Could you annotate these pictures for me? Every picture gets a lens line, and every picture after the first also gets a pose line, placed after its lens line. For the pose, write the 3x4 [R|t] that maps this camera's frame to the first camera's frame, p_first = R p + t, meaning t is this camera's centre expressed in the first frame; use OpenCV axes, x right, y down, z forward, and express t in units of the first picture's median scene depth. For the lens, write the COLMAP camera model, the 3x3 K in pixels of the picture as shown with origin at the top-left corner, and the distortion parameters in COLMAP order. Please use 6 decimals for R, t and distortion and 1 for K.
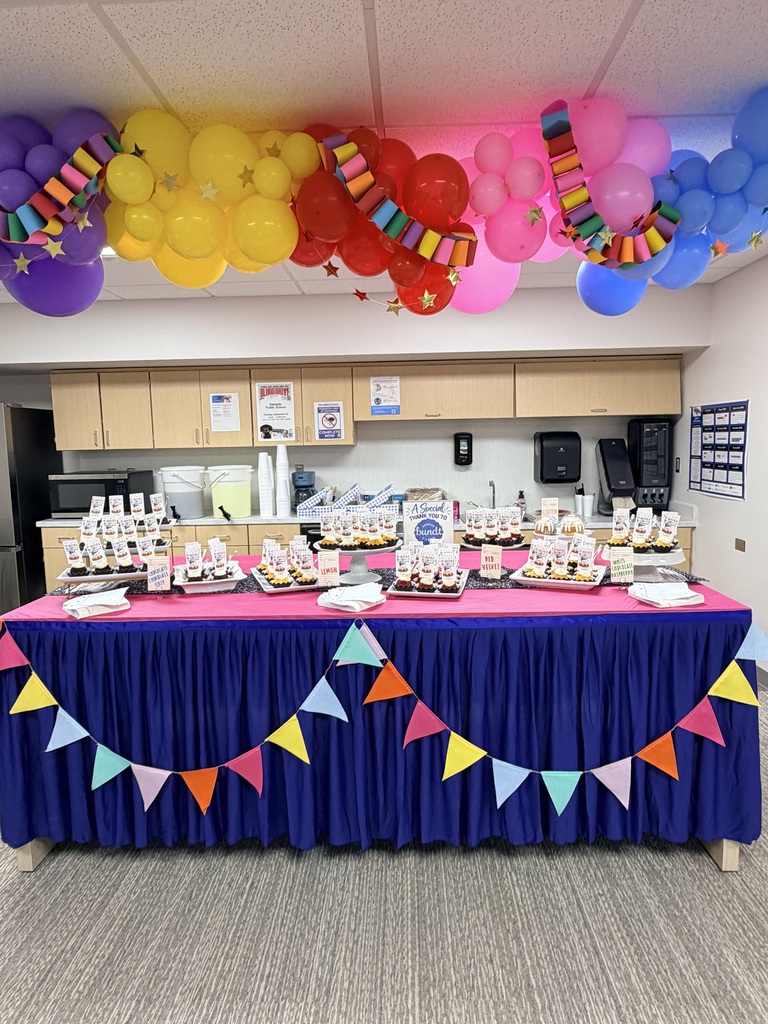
lens RADIAL K [[613.9, 0, 385.6], [0, 613.9, 510.9], [0, 0, 1]] dist [0.000775, 0.000285]
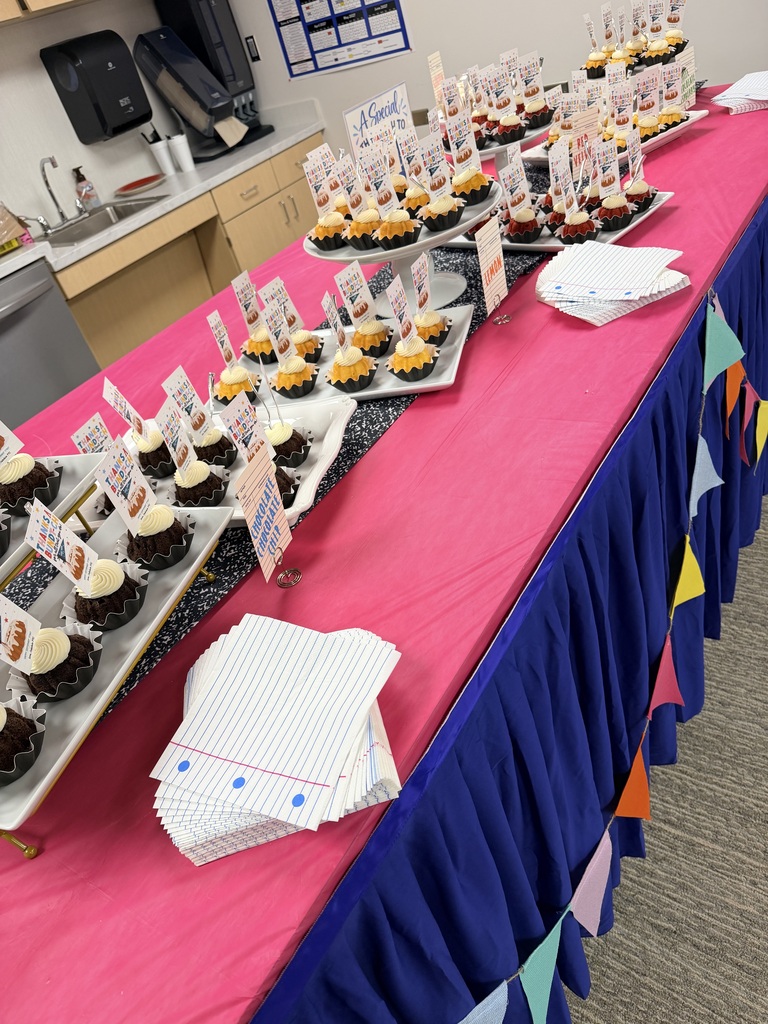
lens RADIAL K [[724.9, 0, 385.4], [0, 724.9, 512.9], [0, 0, 1]] dist [0.025017, -0.045647]
pose [[0.497877, -0.608299, 0.618135, -0.279738], [0.340259, 0.792618, 0.505945, -0.025096], [-0.797711, -0.041572, 0.601606, 0.388071]]
